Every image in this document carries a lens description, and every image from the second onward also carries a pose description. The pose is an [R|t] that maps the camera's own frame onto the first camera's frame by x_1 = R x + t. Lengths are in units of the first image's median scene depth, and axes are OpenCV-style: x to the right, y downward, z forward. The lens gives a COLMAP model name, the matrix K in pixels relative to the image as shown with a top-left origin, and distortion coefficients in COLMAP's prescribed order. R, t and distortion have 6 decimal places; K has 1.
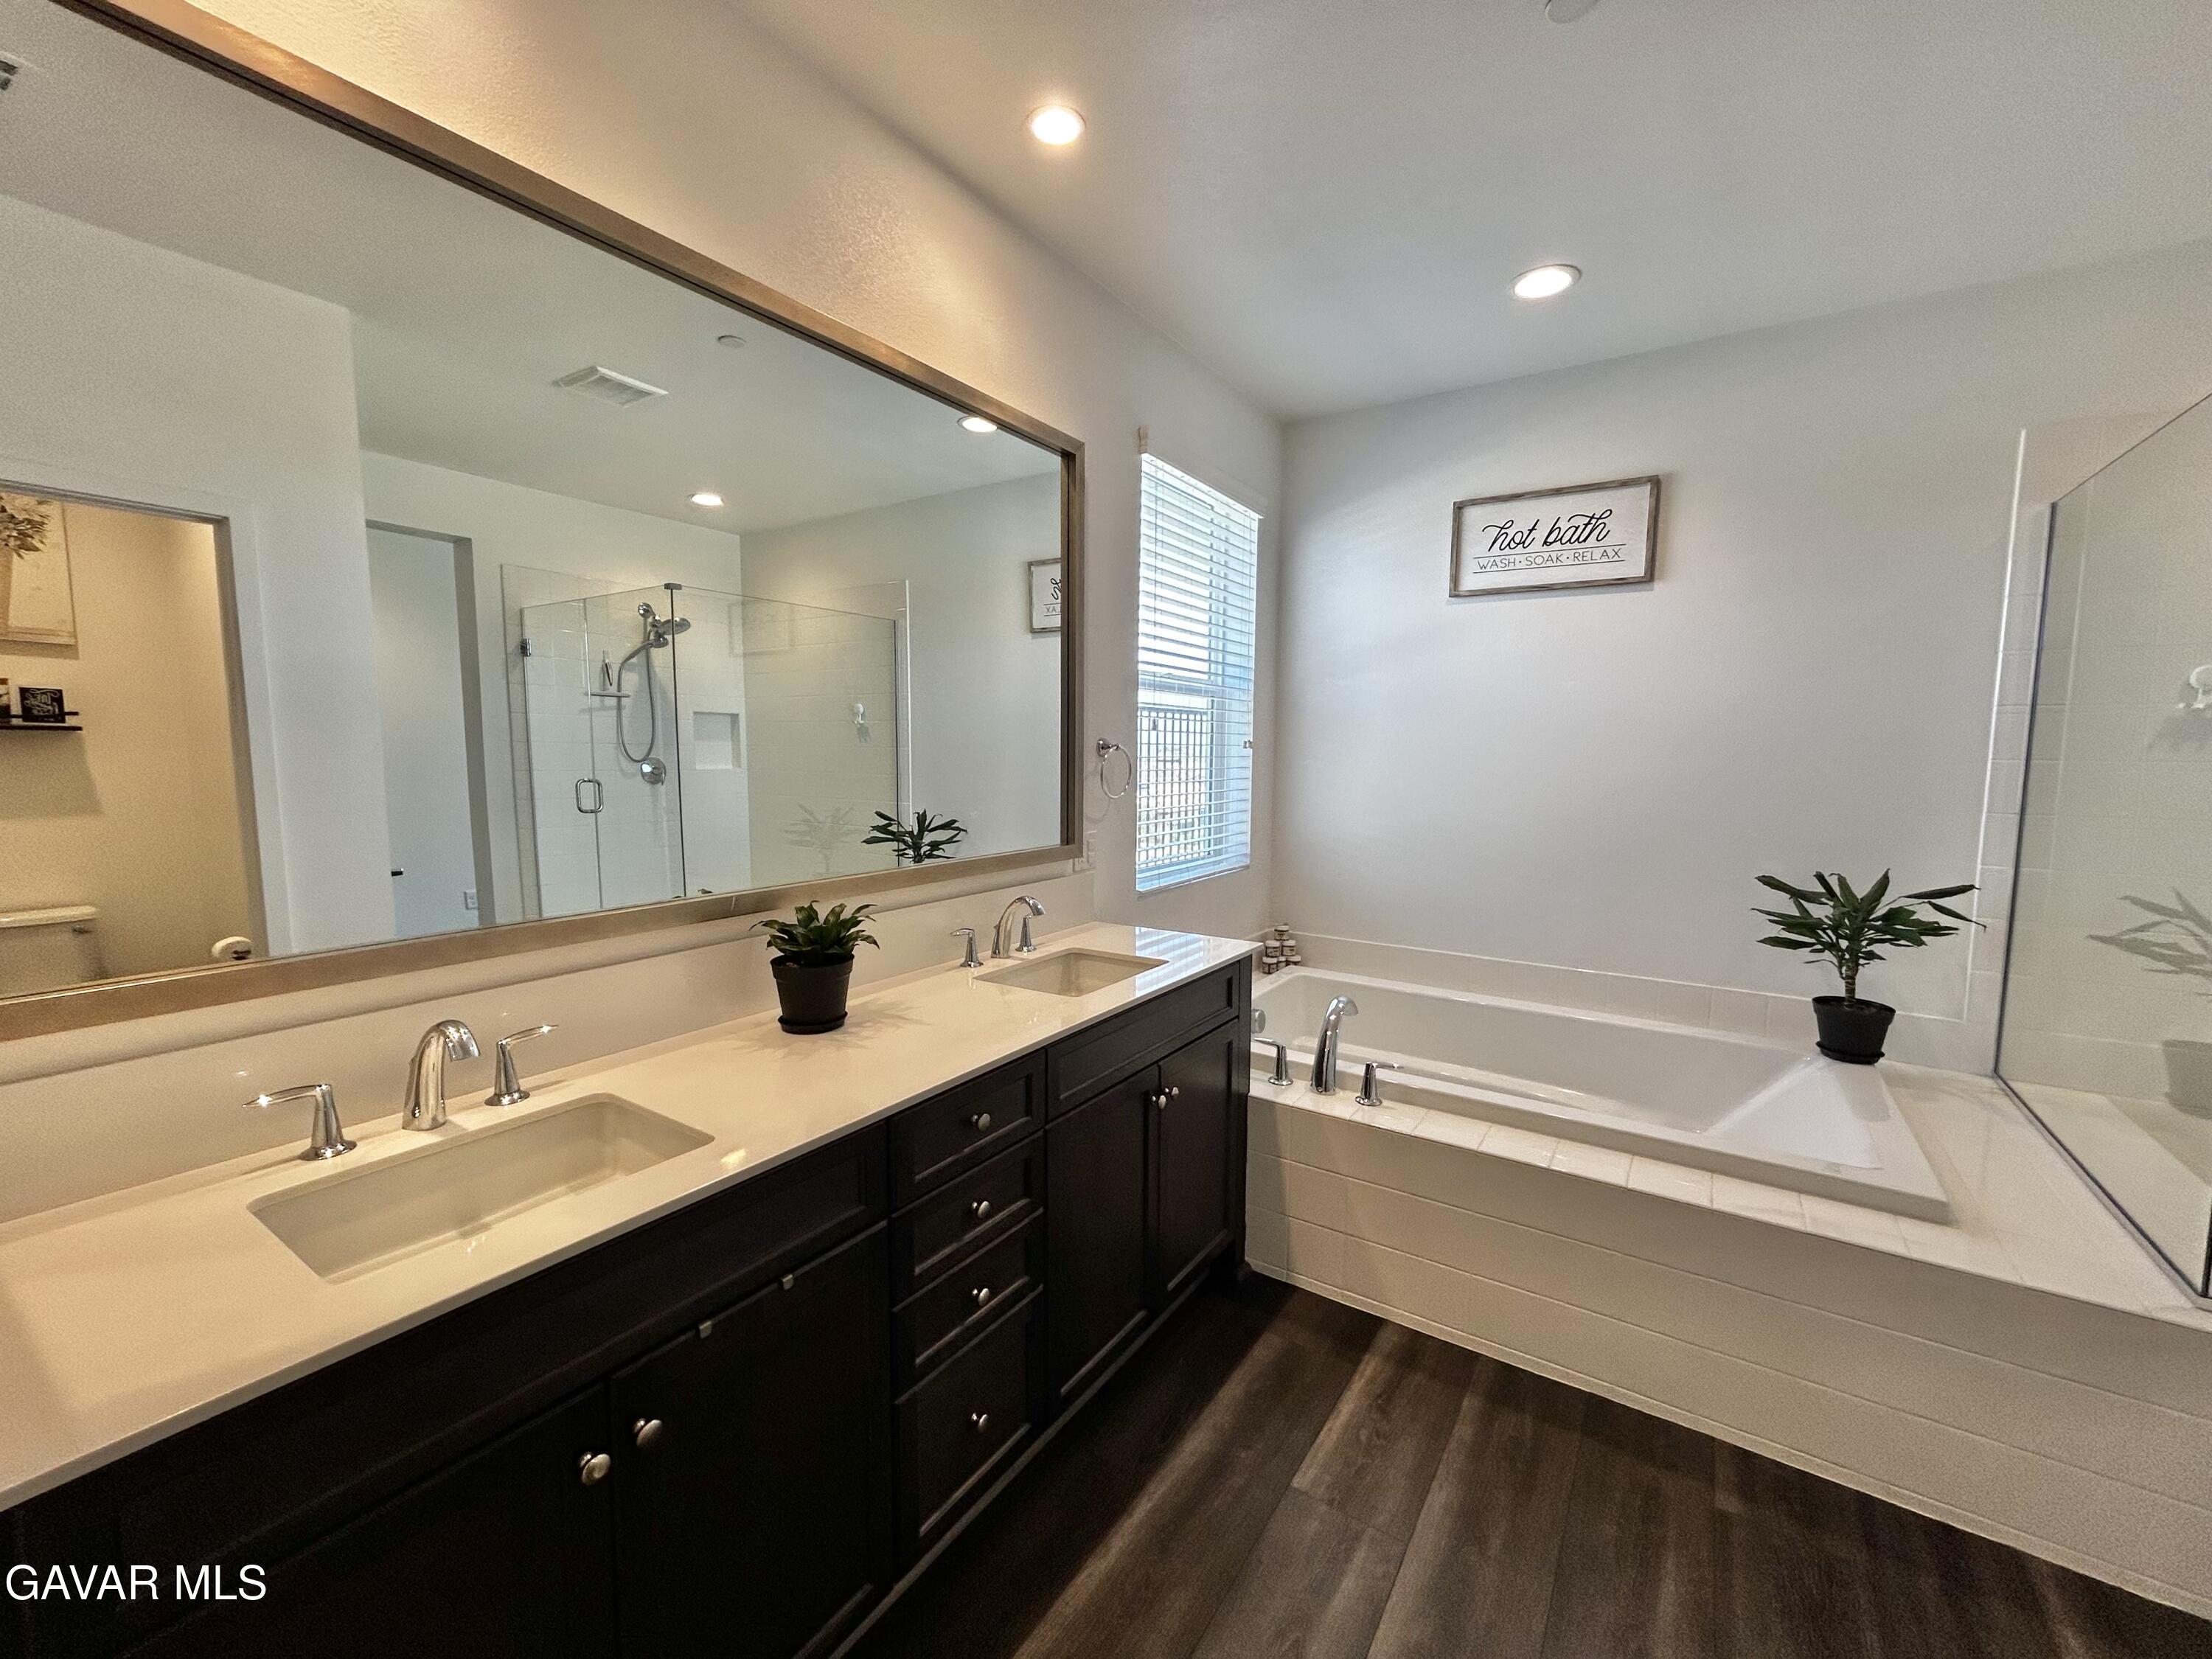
lens RADIAL K [[899.7, 0, 1108.7], [0, 899.7, 822.8], [0, 0, 1]] dist [-0.012731, 0.009522]
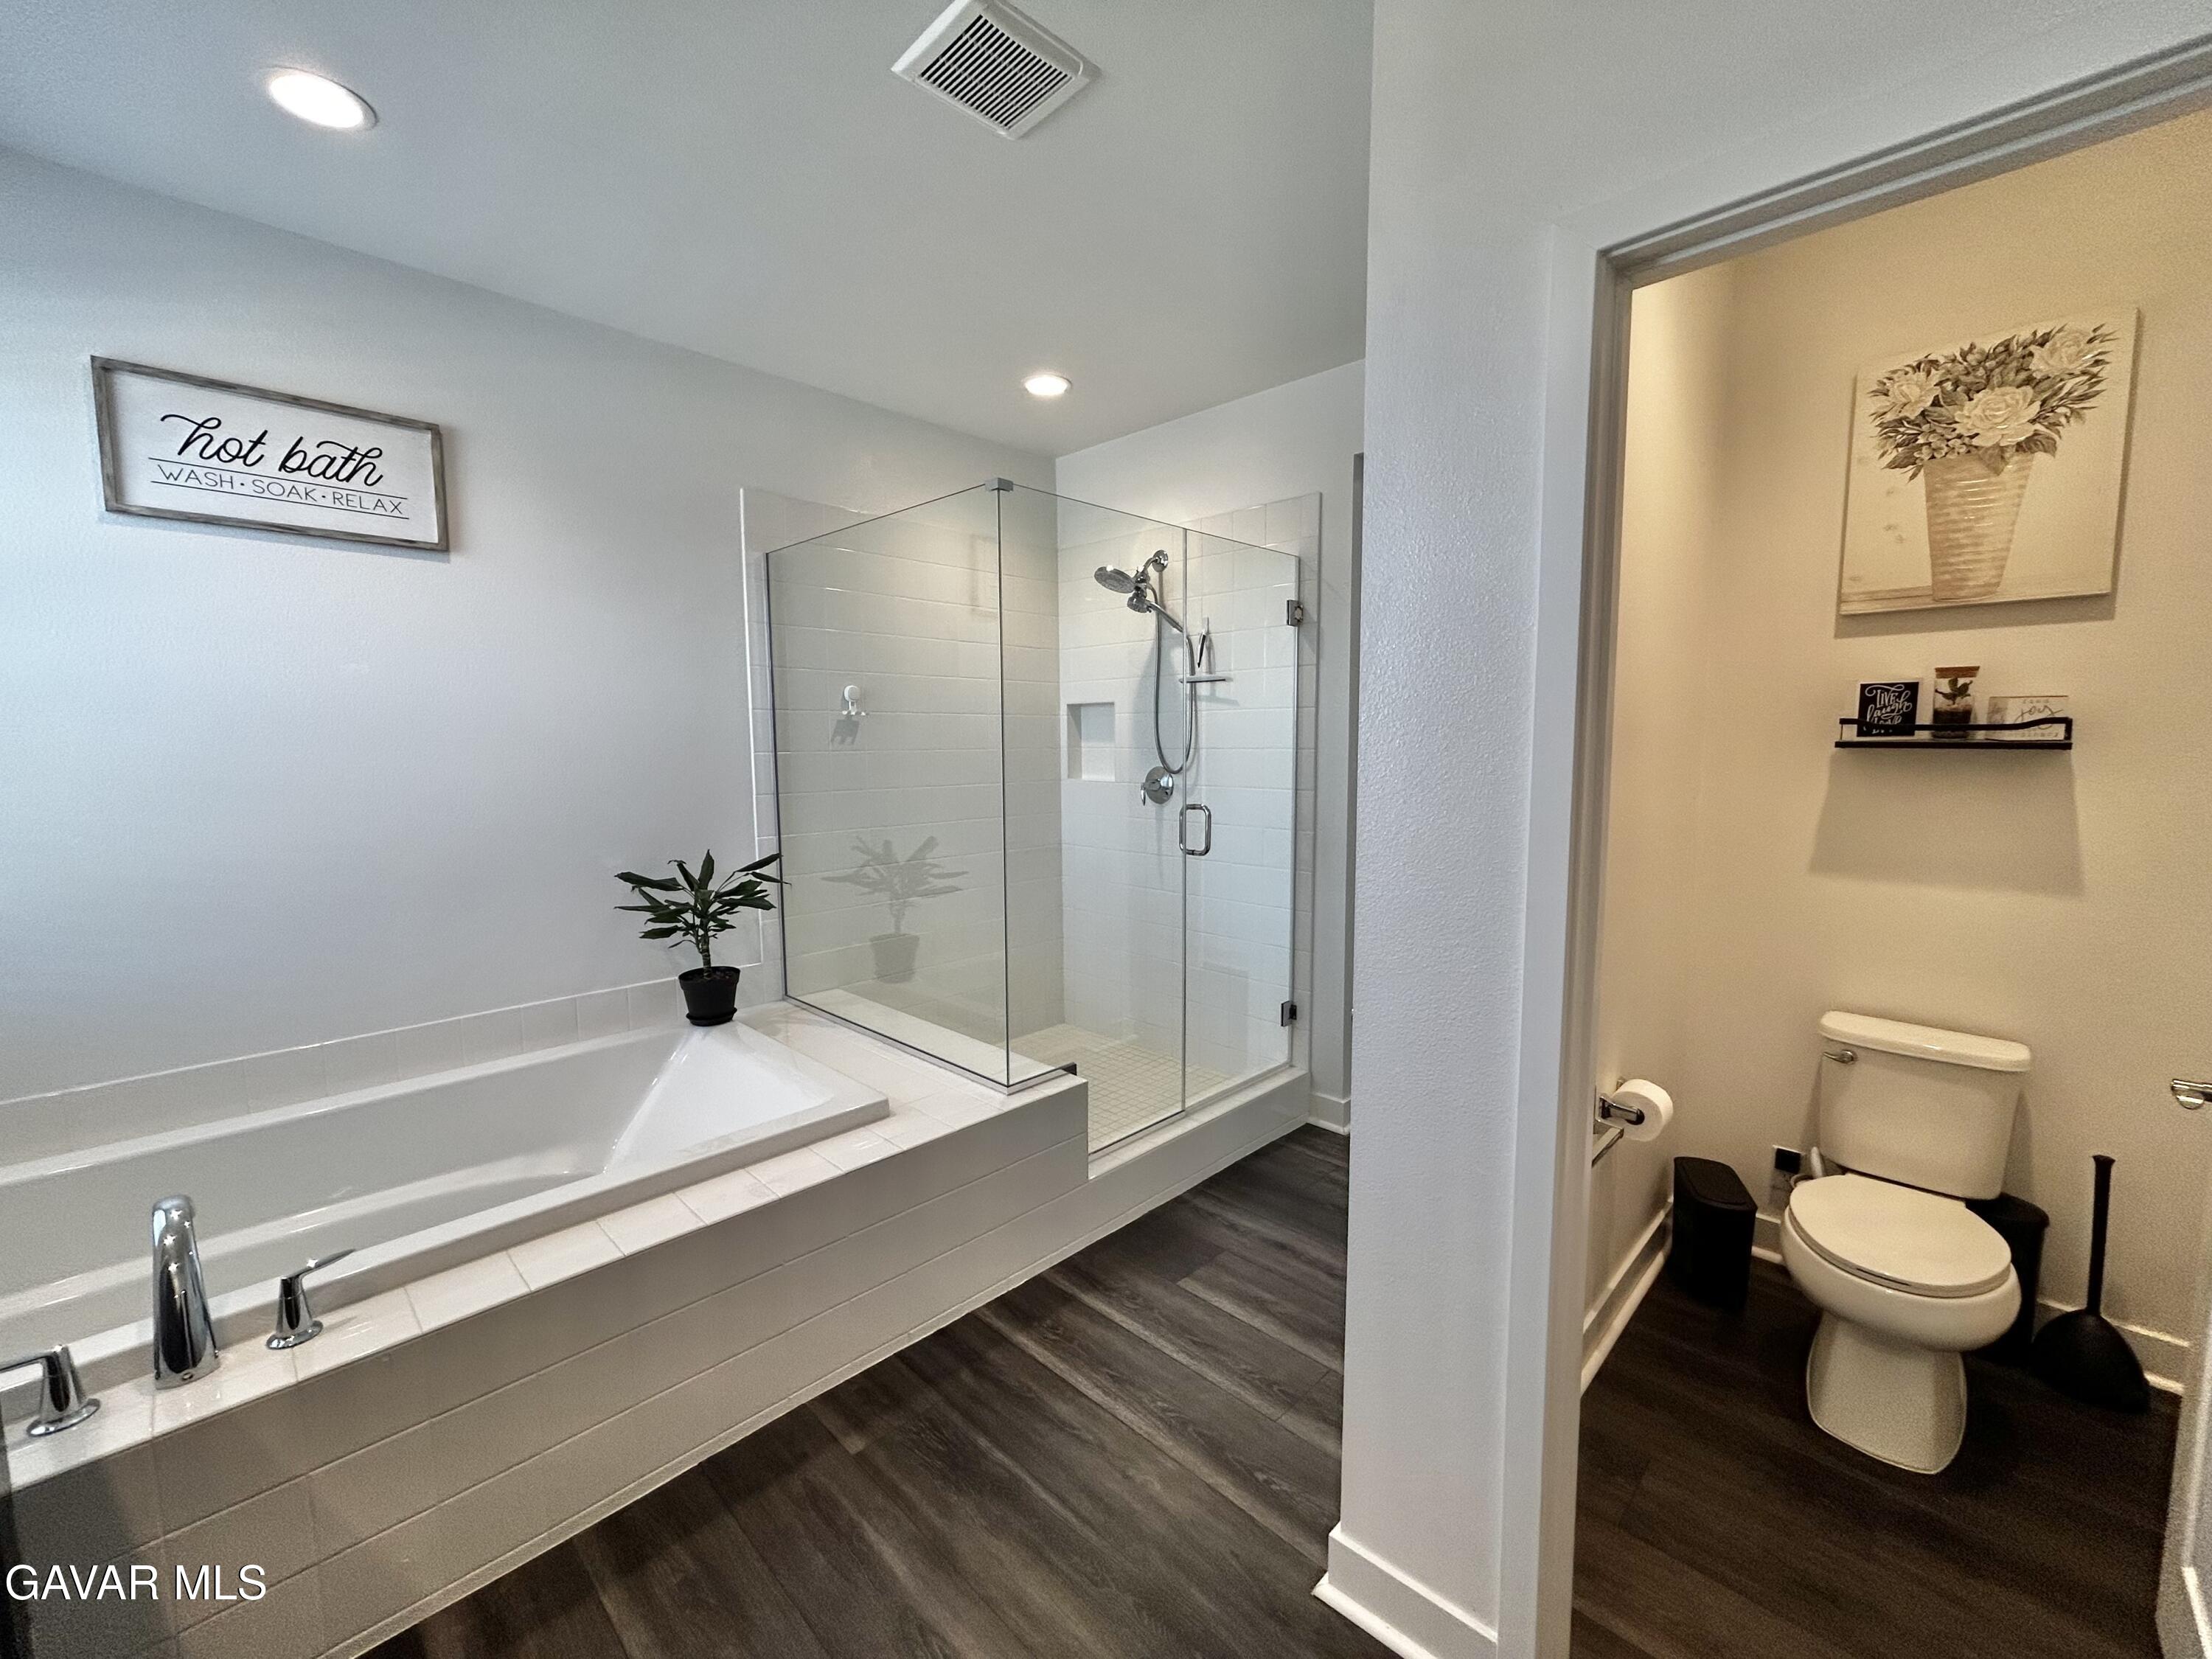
lens RADIAL K [[897.9, 0, 1110.8], [0, 897.9, 823.7], [0, 0, 1]] dist [-0.000825, 0.000095]
pose [[0.185454, -0.102586, 0.977283, -0.143335], [0.093175, 0.991891, 0.086438, -0.031289], [-0.978226, 0.075028, 0.193508, 0.261159]]
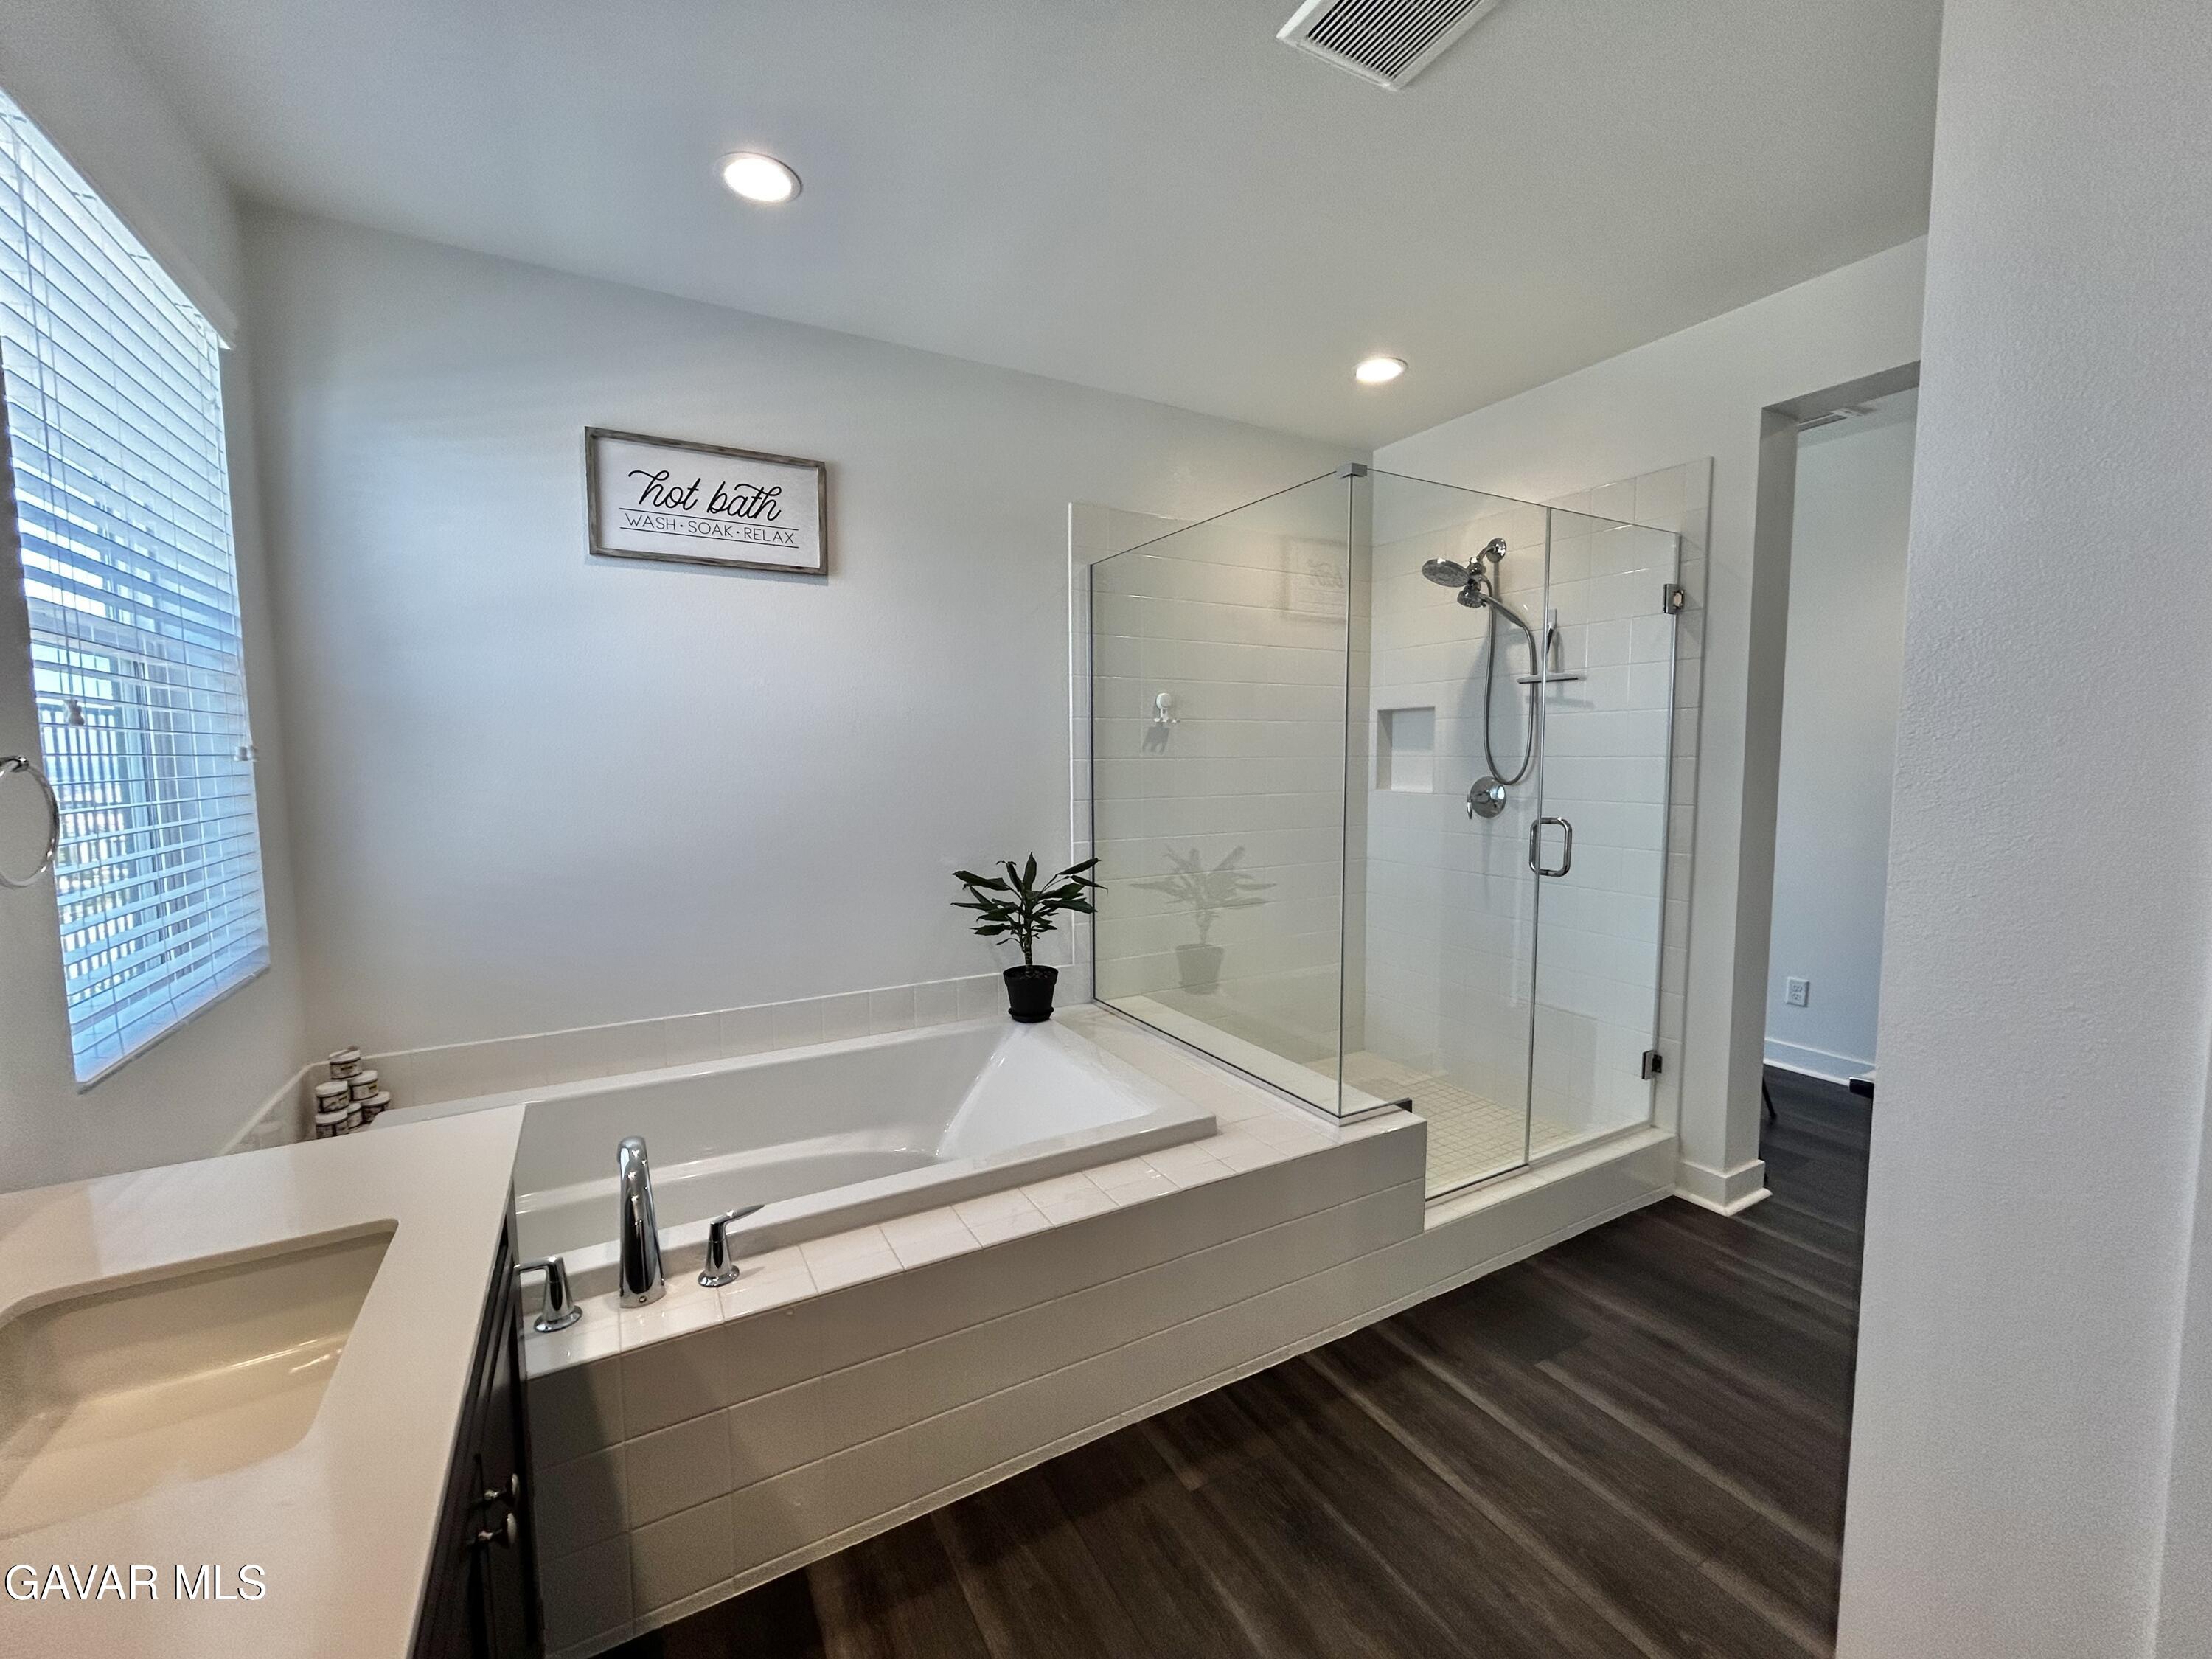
lens RADIAL K [[899.7, 0, 1108.7], [0, 899.7, 822.8], [0, 0, 1]] dist [-0.012731, 0.009522]
pose [[0.453264, -0.079384, 0.887835, -0.126939], [0.085798, 0.995287, 0.045189, -0.030022], [-0.887238, 0.055692, 0.457939, 0.345114]]
